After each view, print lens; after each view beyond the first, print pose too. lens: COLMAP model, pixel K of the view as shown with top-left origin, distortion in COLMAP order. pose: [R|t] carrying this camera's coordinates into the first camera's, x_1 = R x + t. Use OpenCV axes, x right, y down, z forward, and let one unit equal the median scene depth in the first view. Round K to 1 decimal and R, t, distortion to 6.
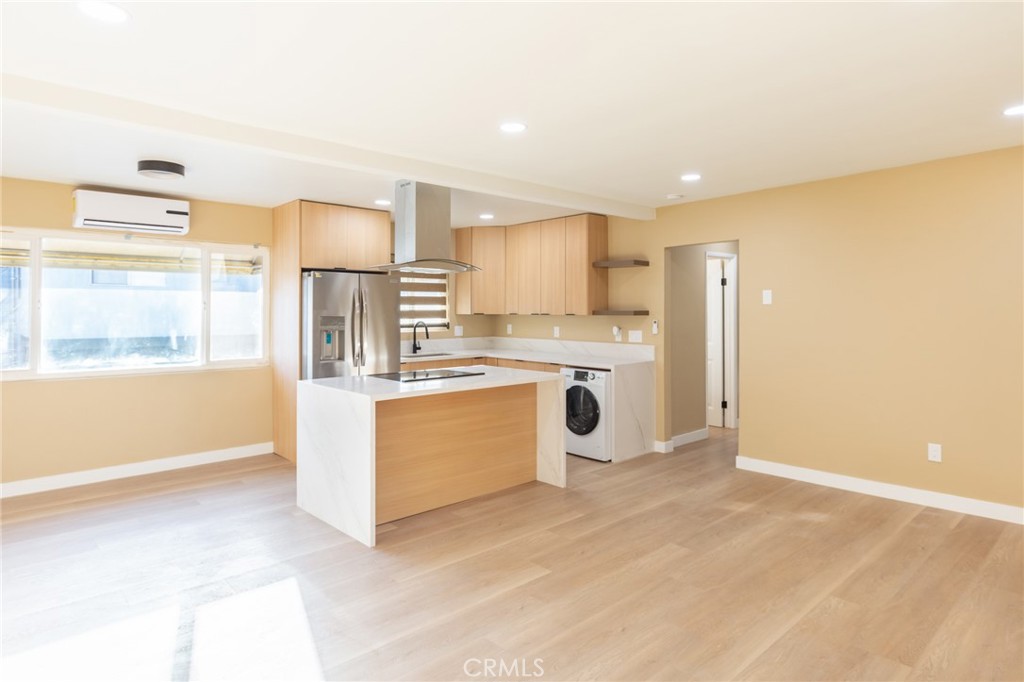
lens RADIAL K [[593.1, 0, 525.7], [0, 593.1, 314.1], [0, 0, 1]] dist [-0.001048, -0.001145]
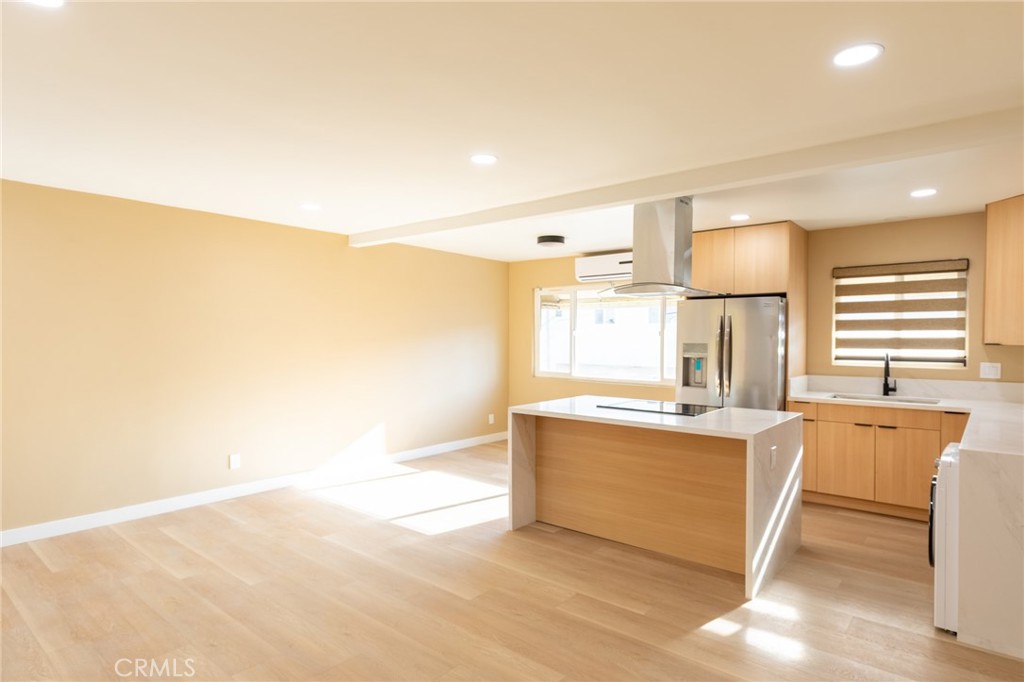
lens RADIAL K [[569.6, 0, 517.3], [0, 569.6, 343.8], [0, 0, 1]] dist [0.003262, 0.000589]
pose [[0.110049, 0.015982, -0.993798, 0.541071], [-0.008494, 0.999849, 0.015139, -0.006609], [0.993890, 0.006775, 0.110168, 0.525986]]
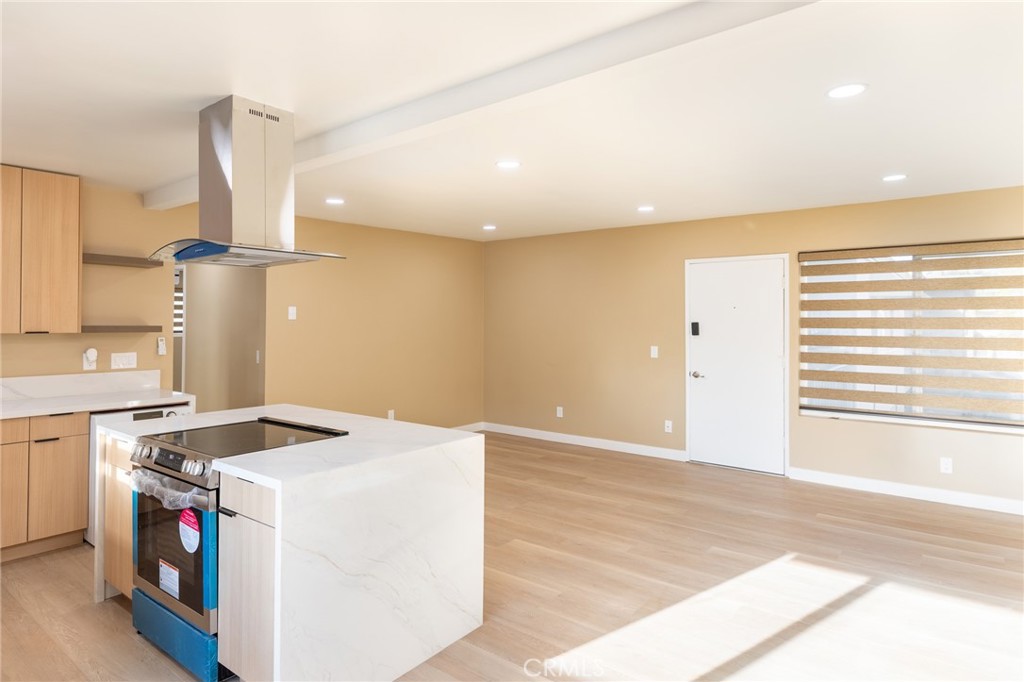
lens RADIAL K [[593.1, 0, 525.7], [0, 593.1, 314.1], [0, 0, 1]] dist [-0.001048, -0.001145]
pose [[-0.164966, 0.015178, 0.986183, -0.638838], [0.003537, 0.999884, -0.014797, -0.007589], [-0.986293, 0.001047, -0.165000, 0.640853]]
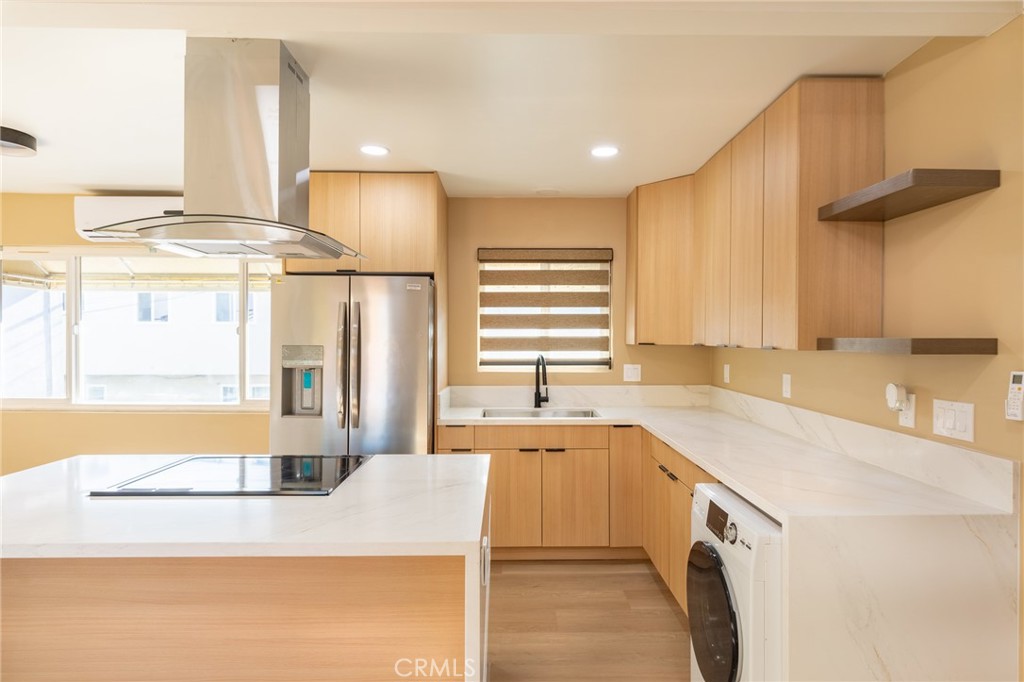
lens RADIAL K [[569.6, 0, 517.3], [0, 569.6, 343.8], [0, 0, 1]] dist [0.003262, 0.000589]
pose [[0.734150, 0.009279, -0.678924, 0.224998], [-0.008179, 0.999955, 0.004822, -0.002305], [0.678938, 0.002013, 0.734193, 0.632158]]
